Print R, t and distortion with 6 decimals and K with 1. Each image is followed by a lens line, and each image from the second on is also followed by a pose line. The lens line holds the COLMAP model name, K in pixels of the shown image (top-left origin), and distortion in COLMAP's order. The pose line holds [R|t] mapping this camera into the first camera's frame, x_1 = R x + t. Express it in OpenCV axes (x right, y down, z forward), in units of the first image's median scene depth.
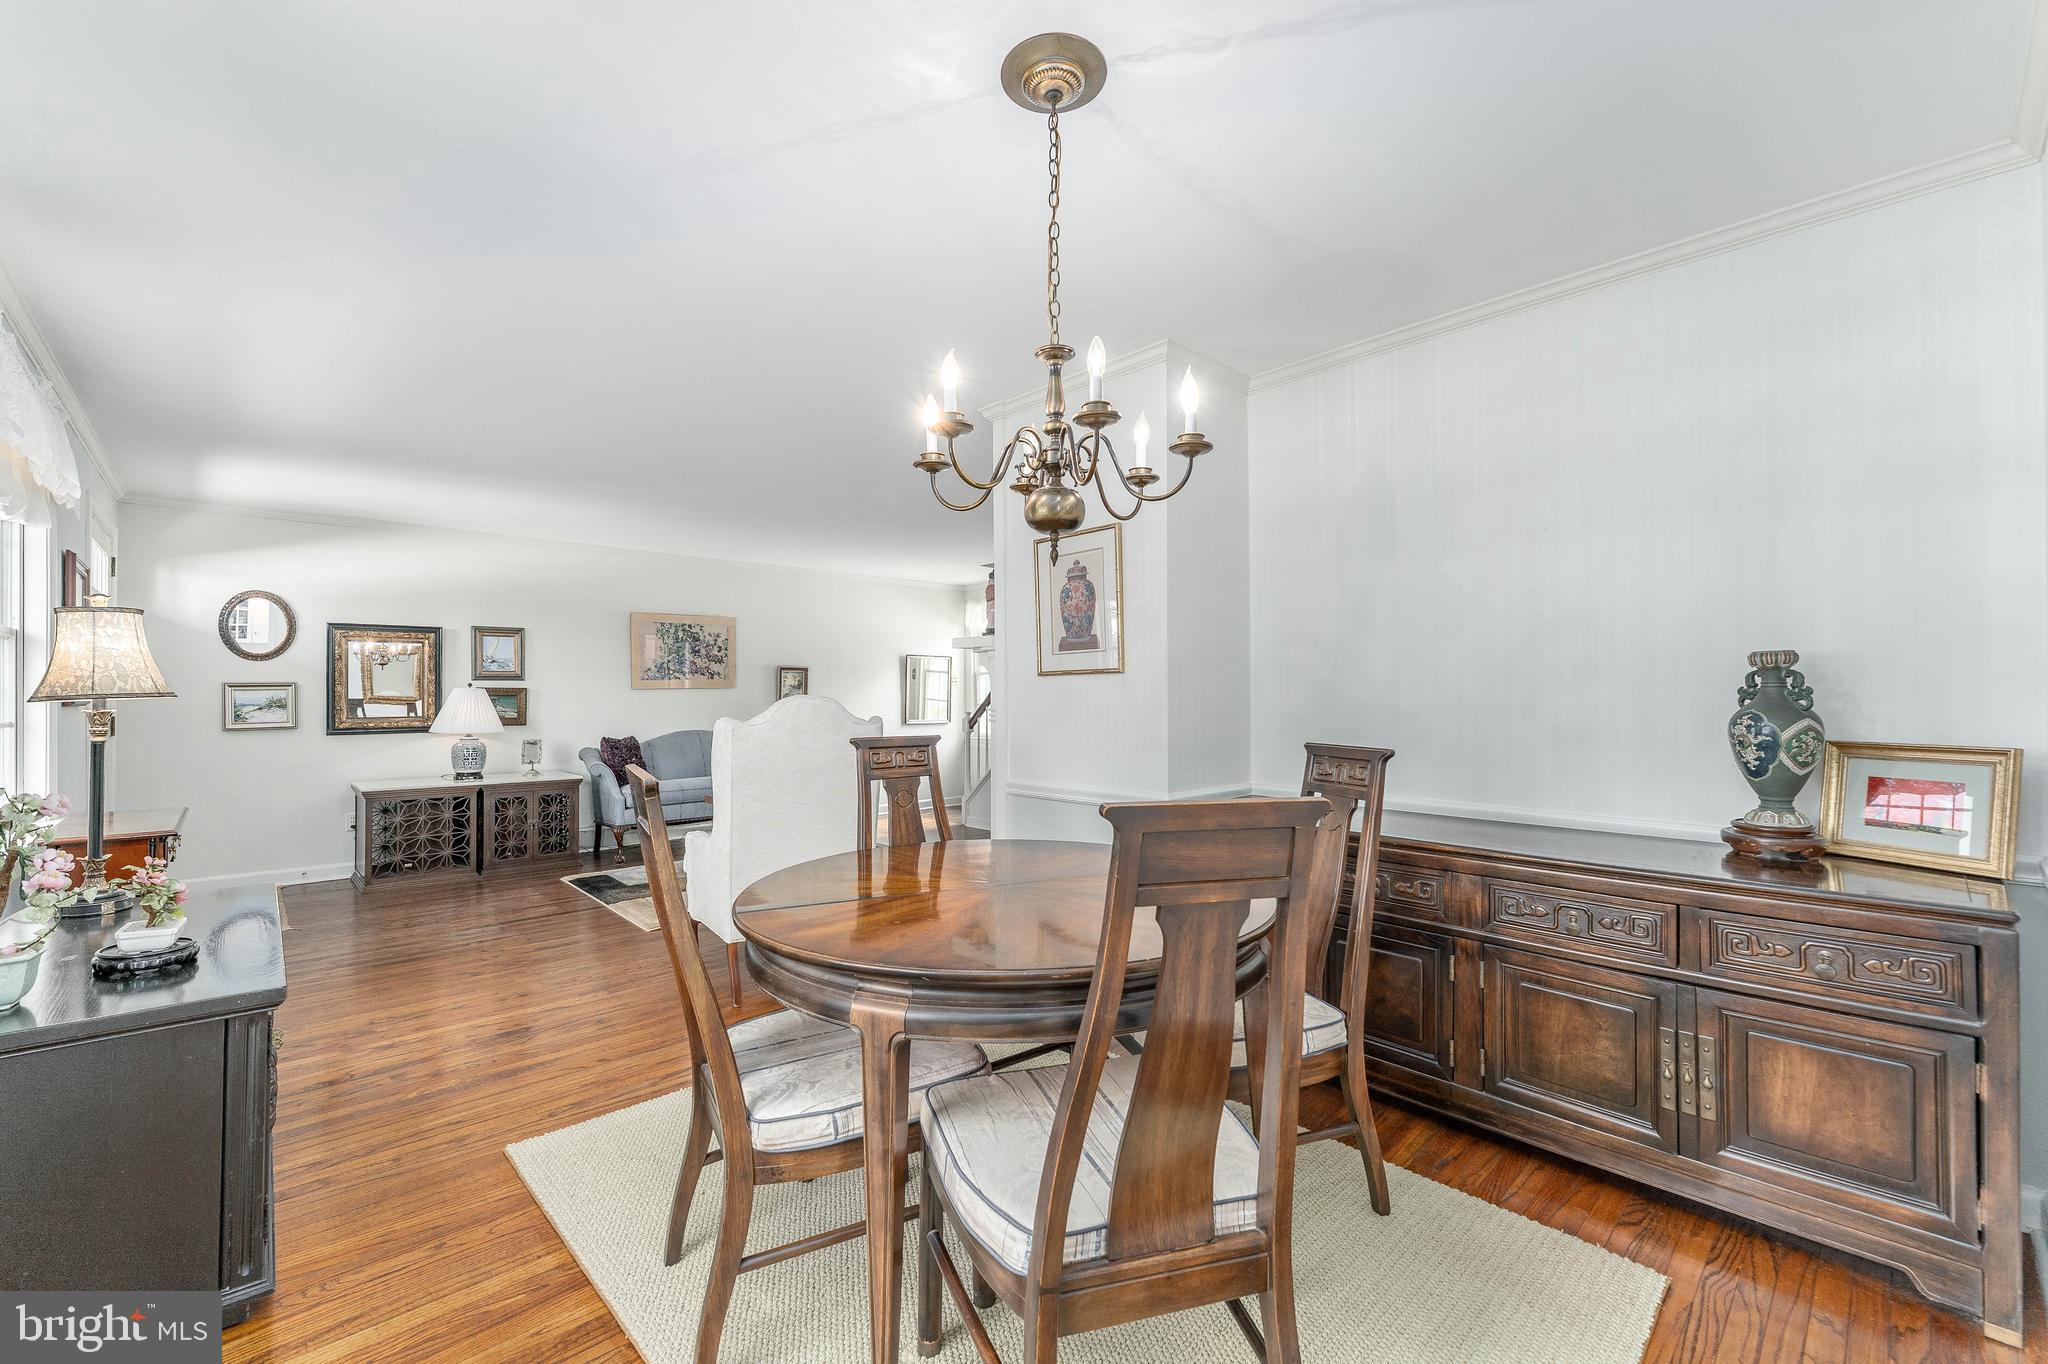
lens RADIAL K [[836.5, 0, 1009.5], [0, 836.5, 684.0], [0, 0, 1]] dist [-0.001302, -0.000122]
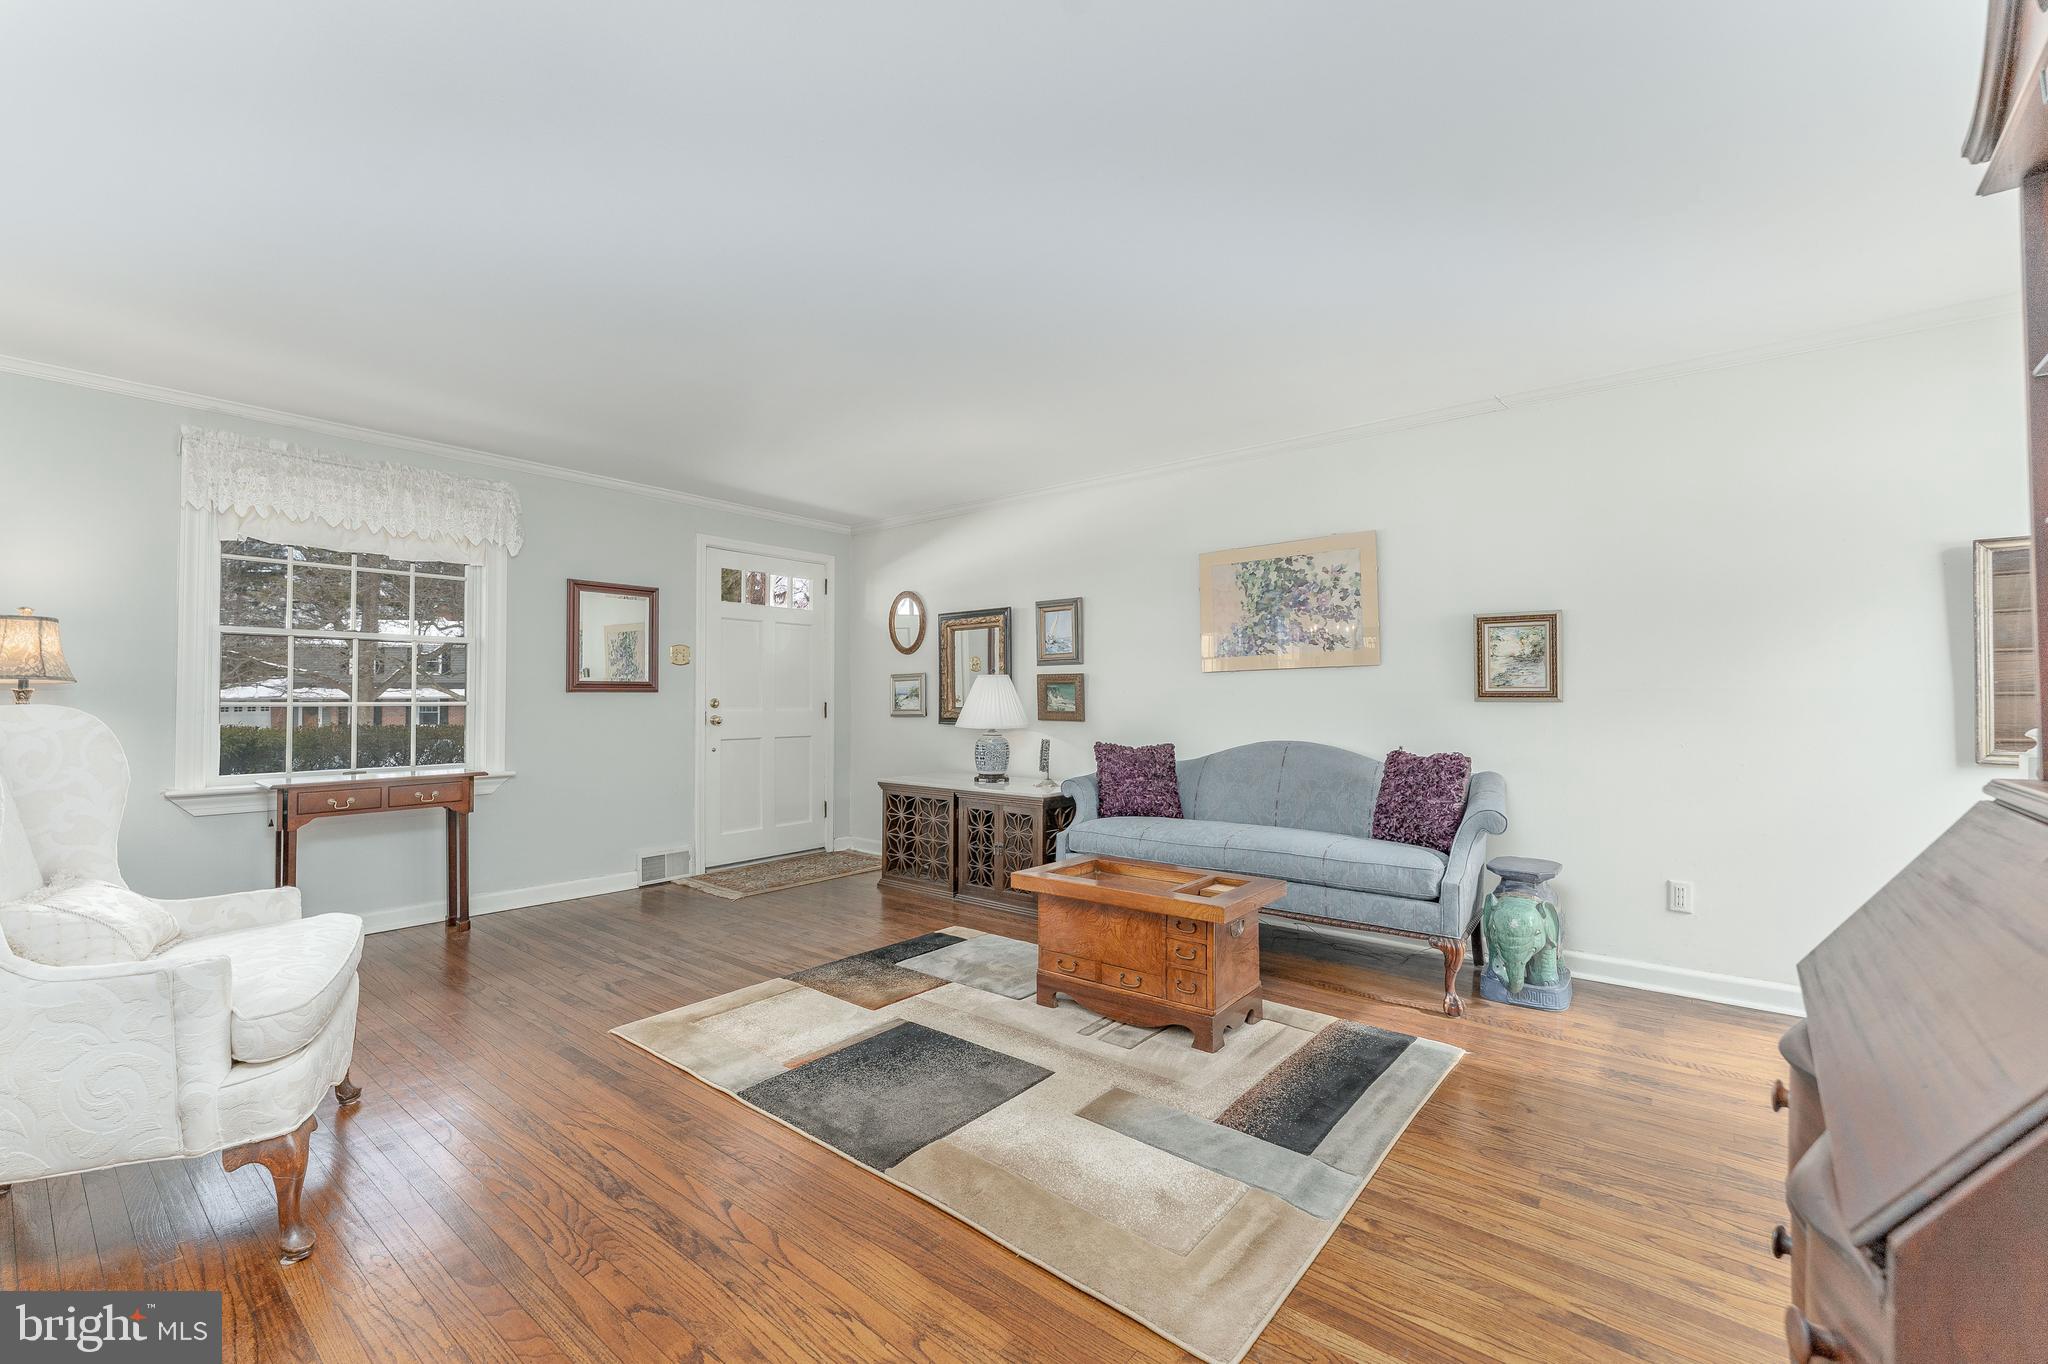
lens RADIAL K [[832.5, 0, 1011.4], [0, 832.5, 692.6], [0, 0, 1]] dist [-0.001951, -0.000104]
pose [[0.138422, -0.001948, -0.990371, 0.198577], [0.015042, 0.999887, 0.000135, 0.023569], [0.990259, -0.014916, 0.138435, 0.919932]]
